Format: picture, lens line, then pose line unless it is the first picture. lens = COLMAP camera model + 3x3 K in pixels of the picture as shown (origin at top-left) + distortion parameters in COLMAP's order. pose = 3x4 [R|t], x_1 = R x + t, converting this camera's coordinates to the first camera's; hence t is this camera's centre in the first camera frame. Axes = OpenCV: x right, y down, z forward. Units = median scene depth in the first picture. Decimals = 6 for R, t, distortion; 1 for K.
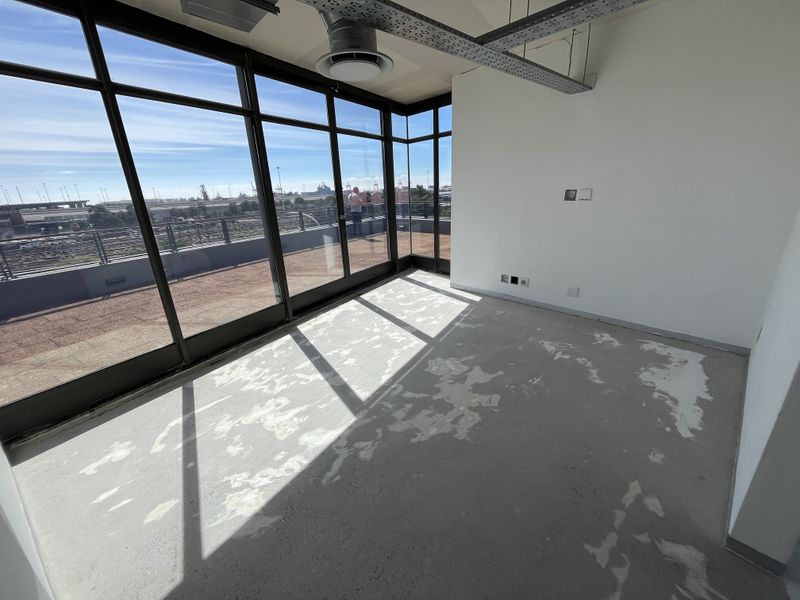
lens RADIAL K [[324.3, 0, 398.5], [0, 324.3, 293.9], [0, 0, 1]] dist [-0.001550, -0.000440]
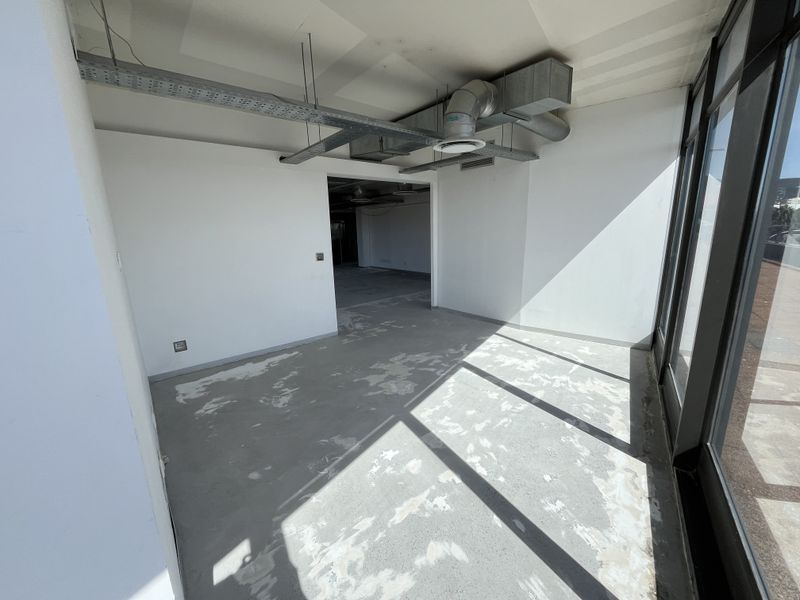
lens RADIAL K [[324.3, 0, 400.2], [0, 324.3, 302.6], [0, 0, 1]] dist [-0.001550, -0.000440]
pose [[-0.996240, 0.058005, 0.064345, 0.052482], [0.082806, 0.855858, 0.510539, -0.583934], [-0.025457, 0.513948, -0.857443, 1.799804]]
